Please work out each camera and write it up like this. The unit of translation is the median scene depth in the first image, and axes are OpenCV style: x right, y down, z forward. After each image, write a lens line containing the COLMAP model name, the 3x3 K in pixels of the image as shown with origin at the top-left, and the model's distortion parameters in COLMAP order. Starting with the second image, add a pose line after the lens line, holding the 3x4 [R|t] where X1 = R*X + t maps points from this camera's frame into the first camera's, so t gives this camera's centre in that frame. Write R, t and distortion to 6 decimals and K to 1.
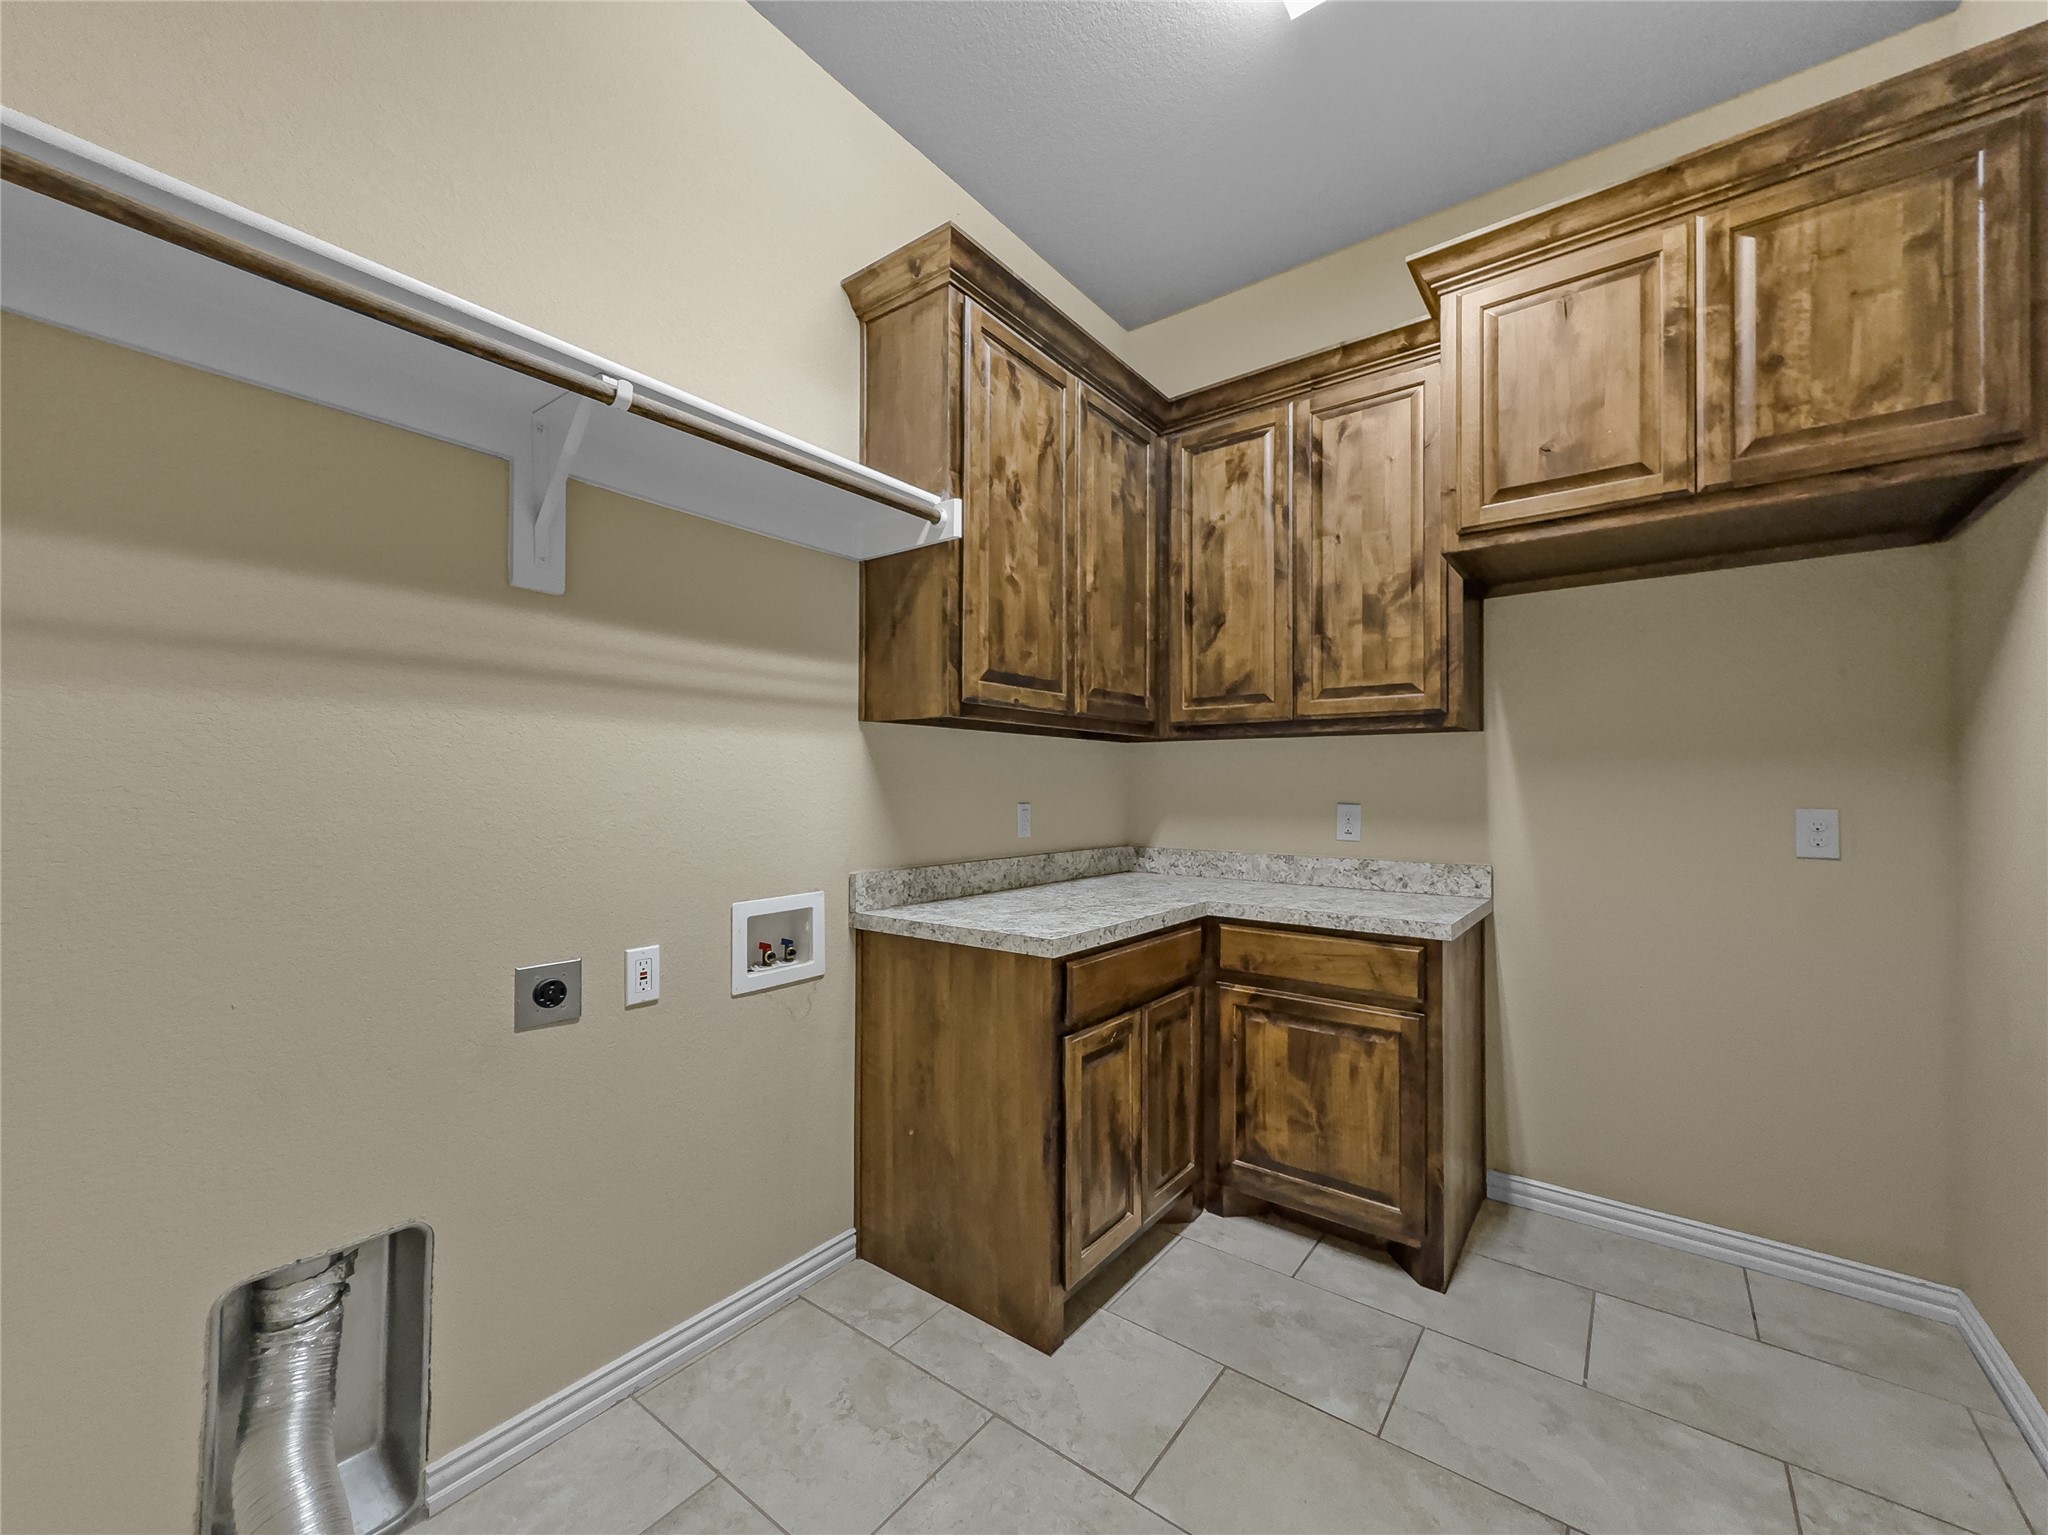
lens RADIAL K [[815.6, 0, 1014.6], [0, 815.6, 776.2], [0, 0, 1]] dist [0.003557, 0.000071]
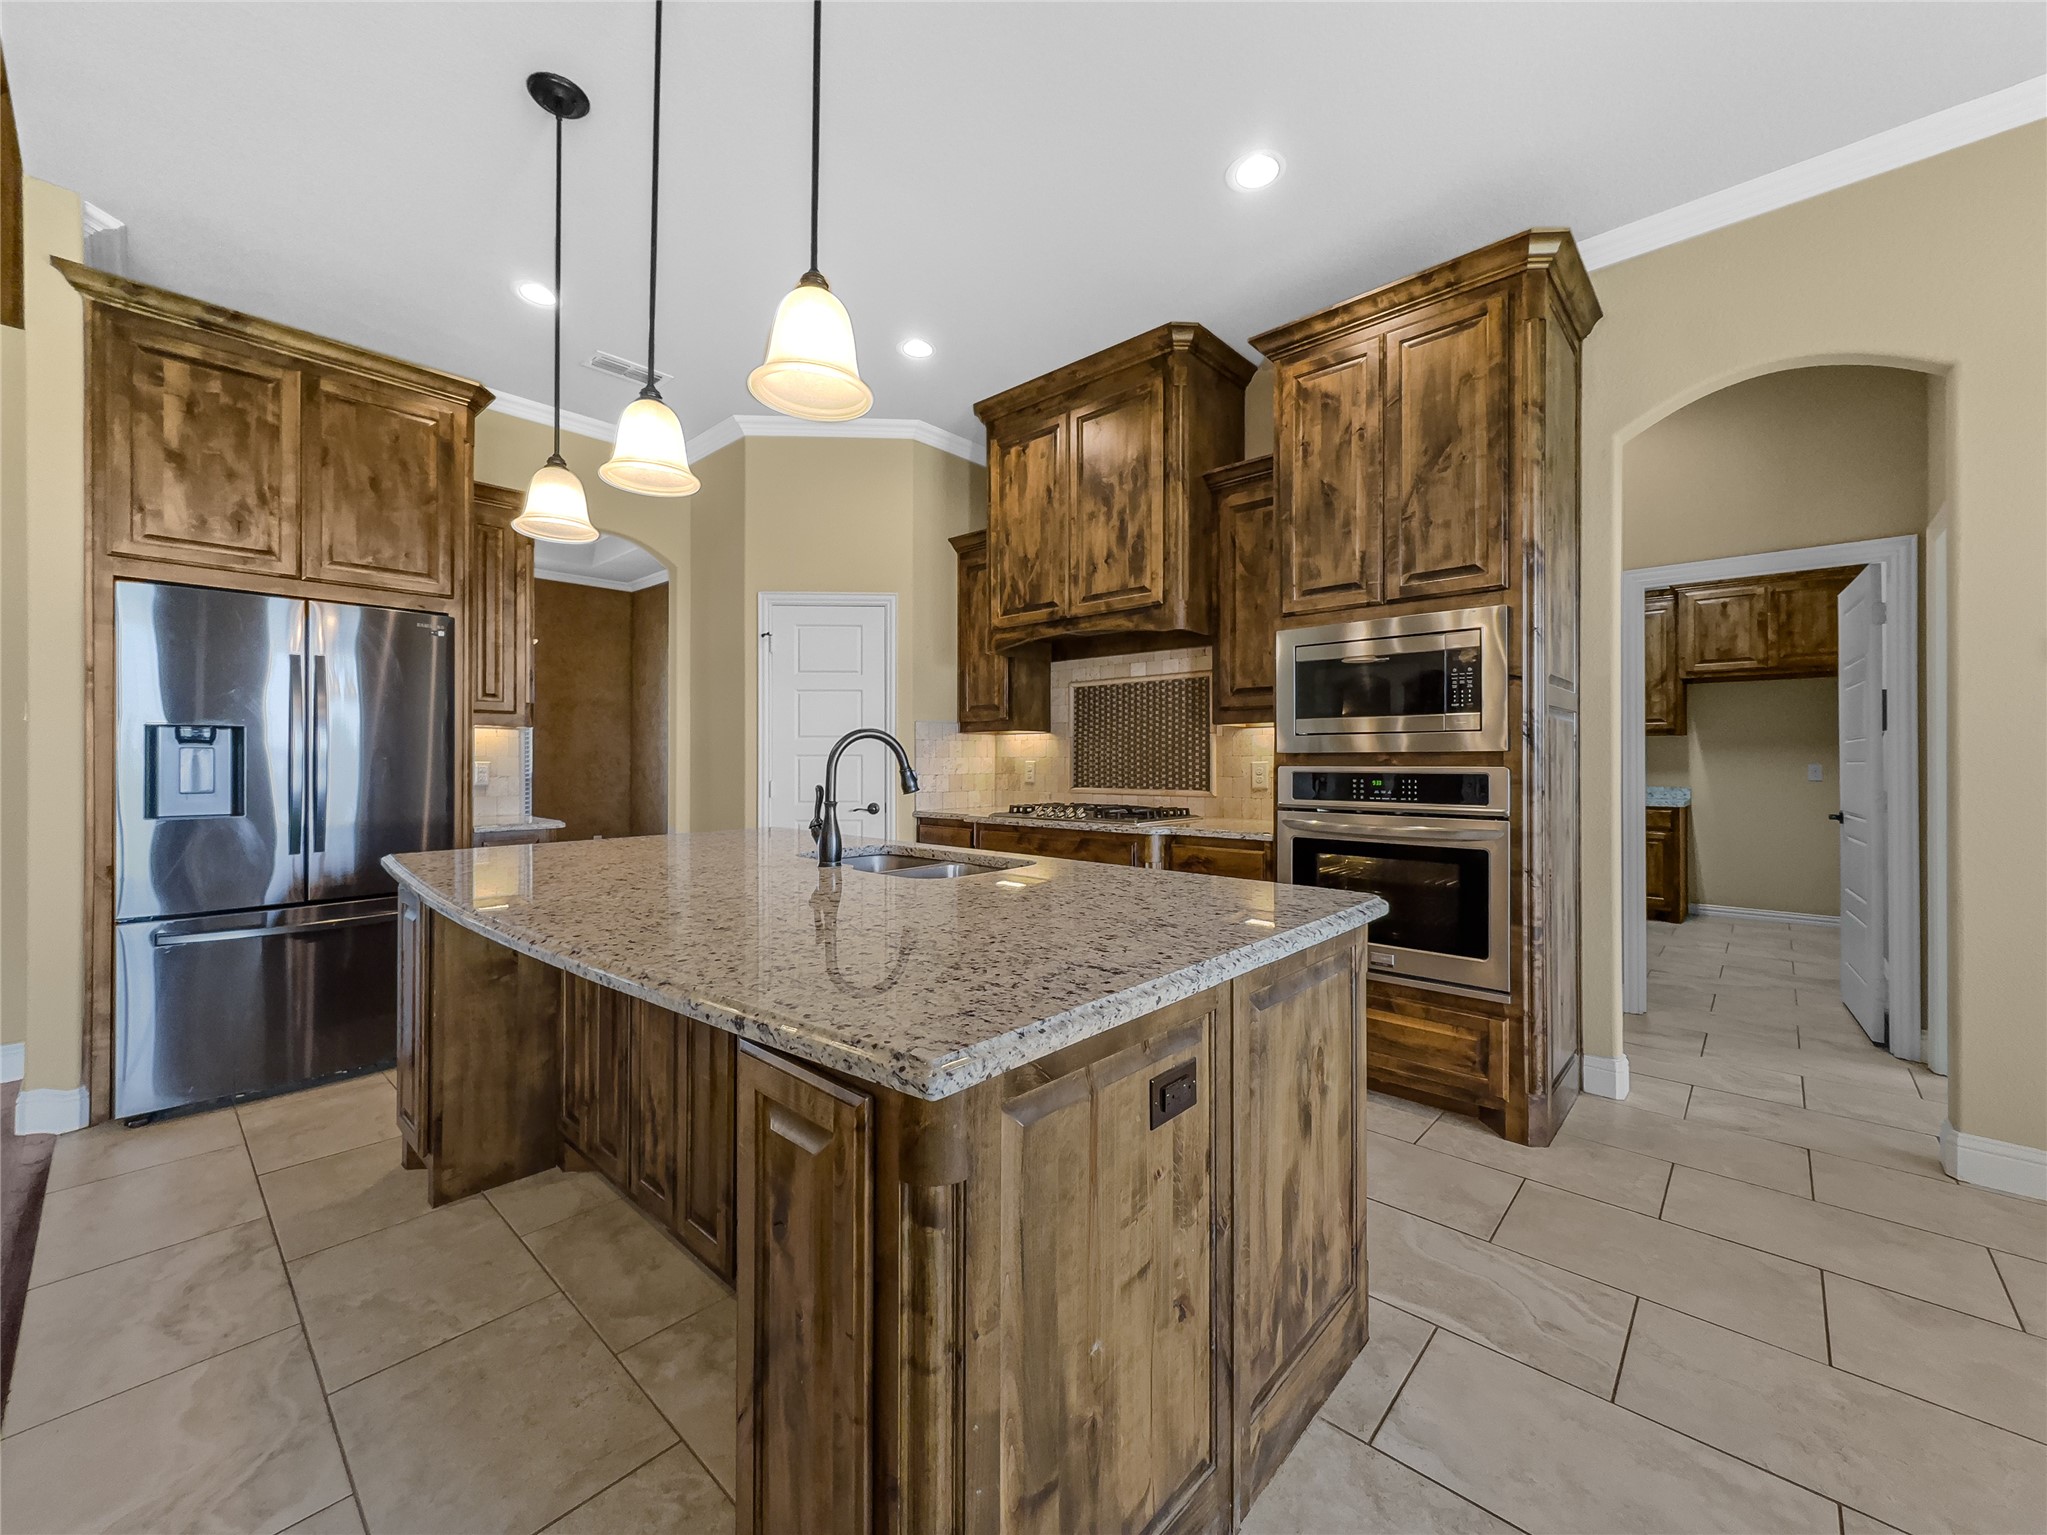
lens RADIAL K [[815.2, 0, 1029.7], [0, 815.2, 758.8], [0, 0, 1]] dist [0.005510, 0.000200]
pose [[0.996780, -0.002052, -0.080163, -1.460475], [0.002510, 0.999981, 0.005616, -0.001377], [0.080150, -0.005799, 0.996766, -1.977868]]
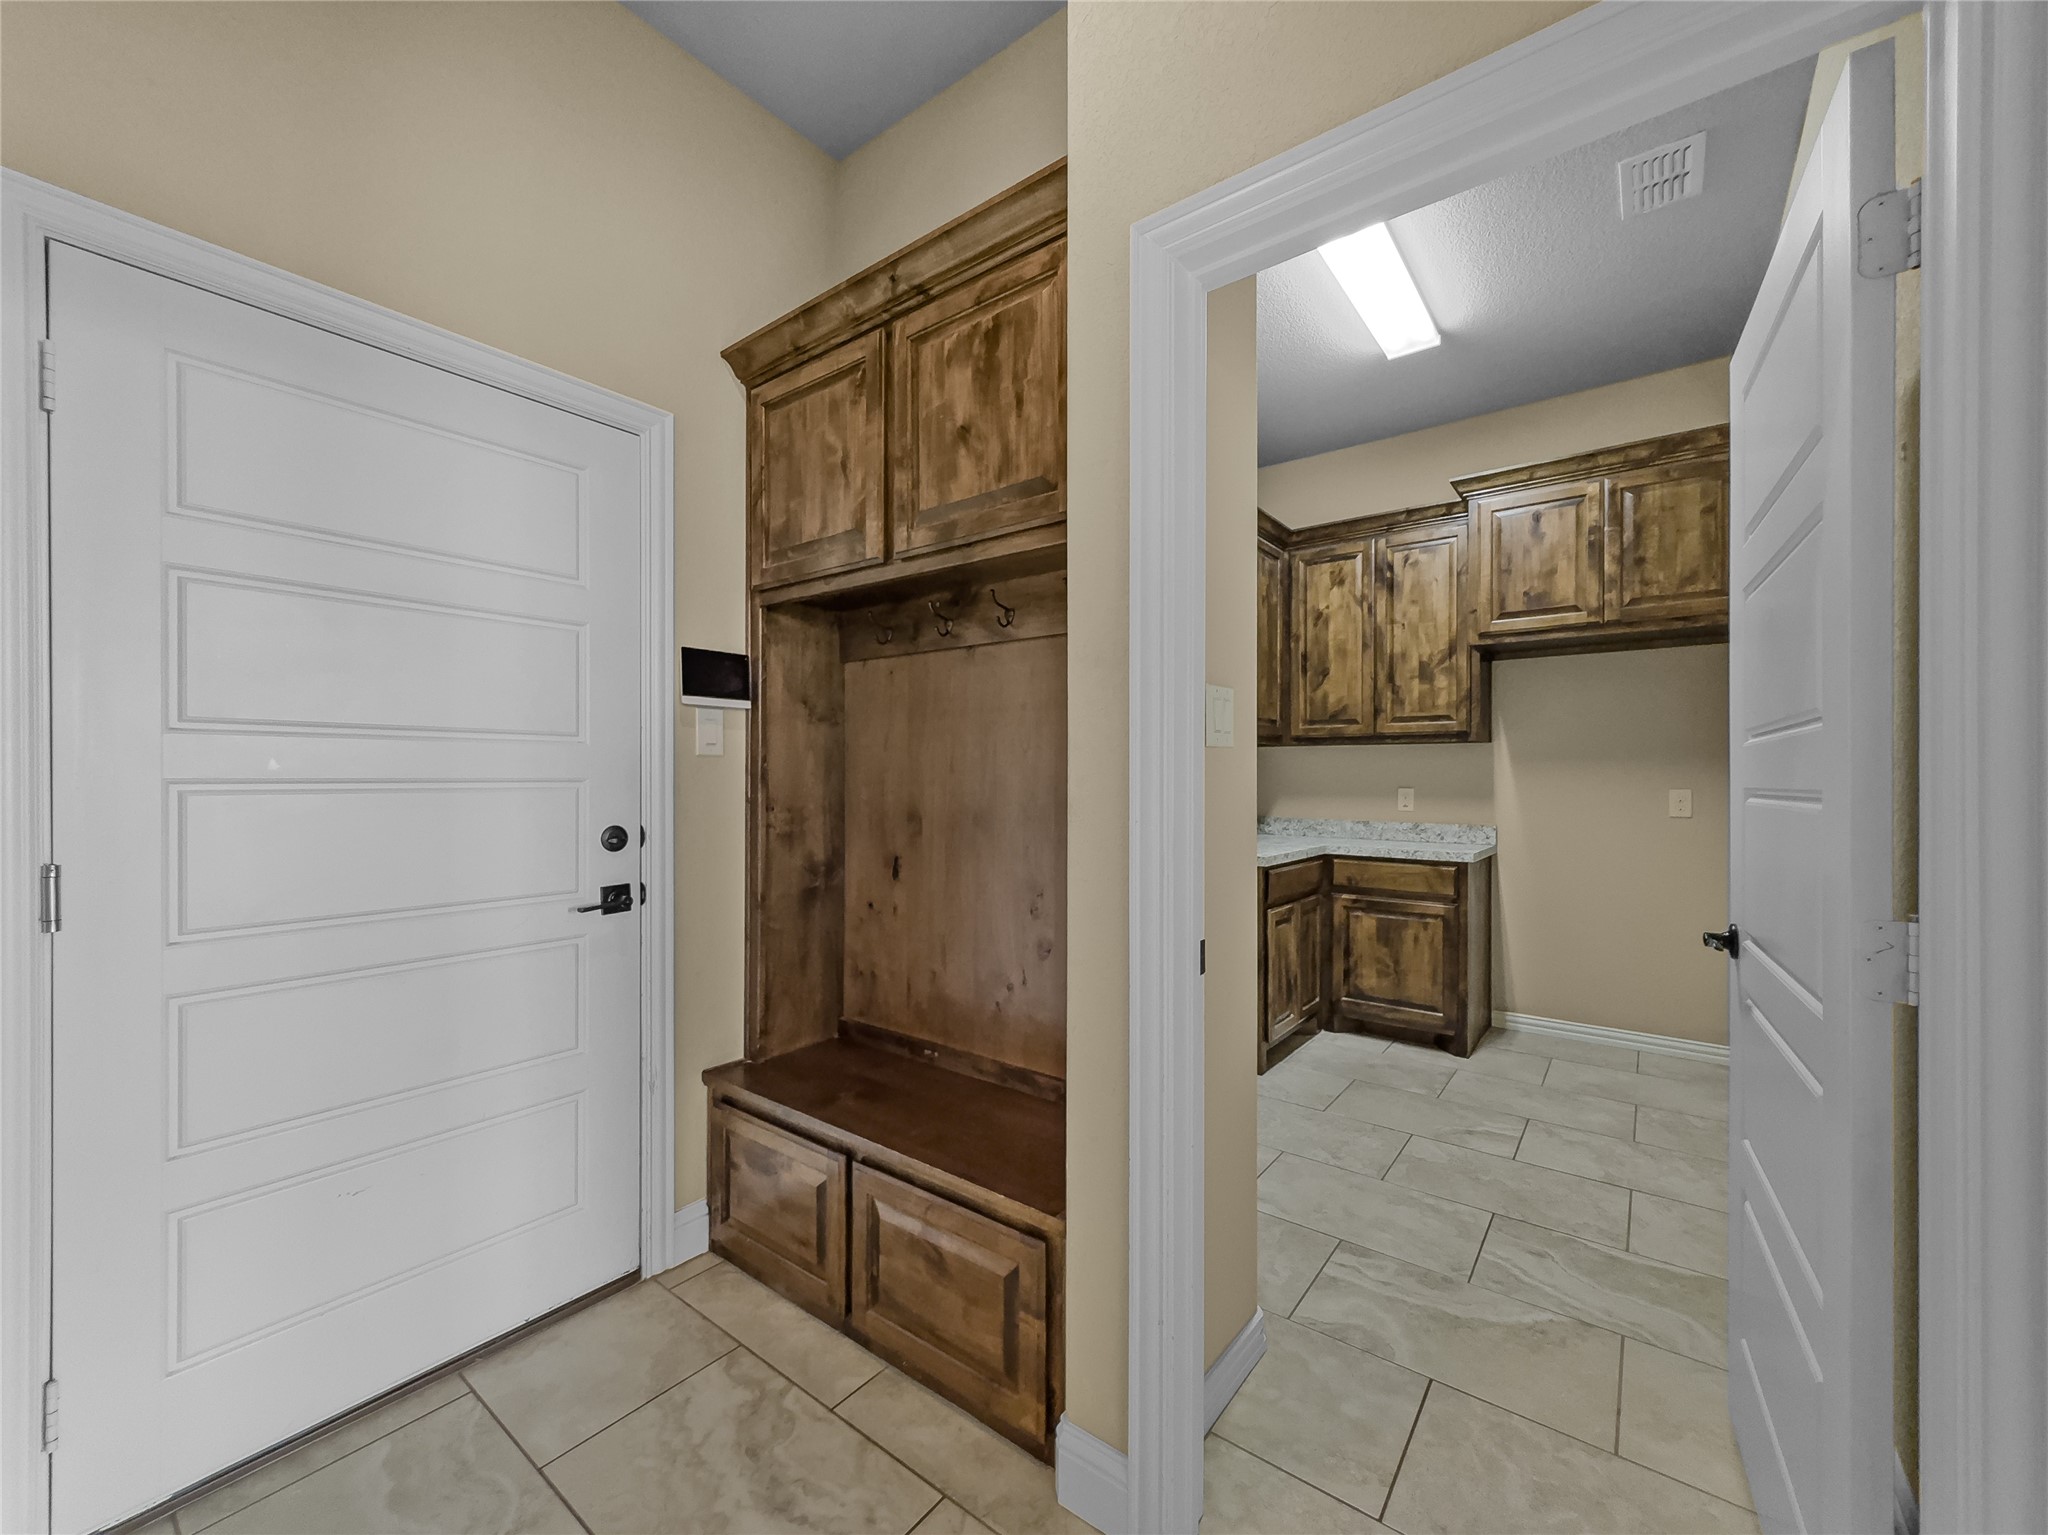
lens RADIAL K [[811.3, 0, 1016.6], [0, 811.3, 773.1], [0, 0, 1]] dist [-0.000411, 0.000099]
pose [[0.999977, 0.001301, -0.006653, -0.406328], [-0.001251, 0.999971, 0.007533, -0.006230], [0.006663, -0.007525, 0.999949, -0.700470]]
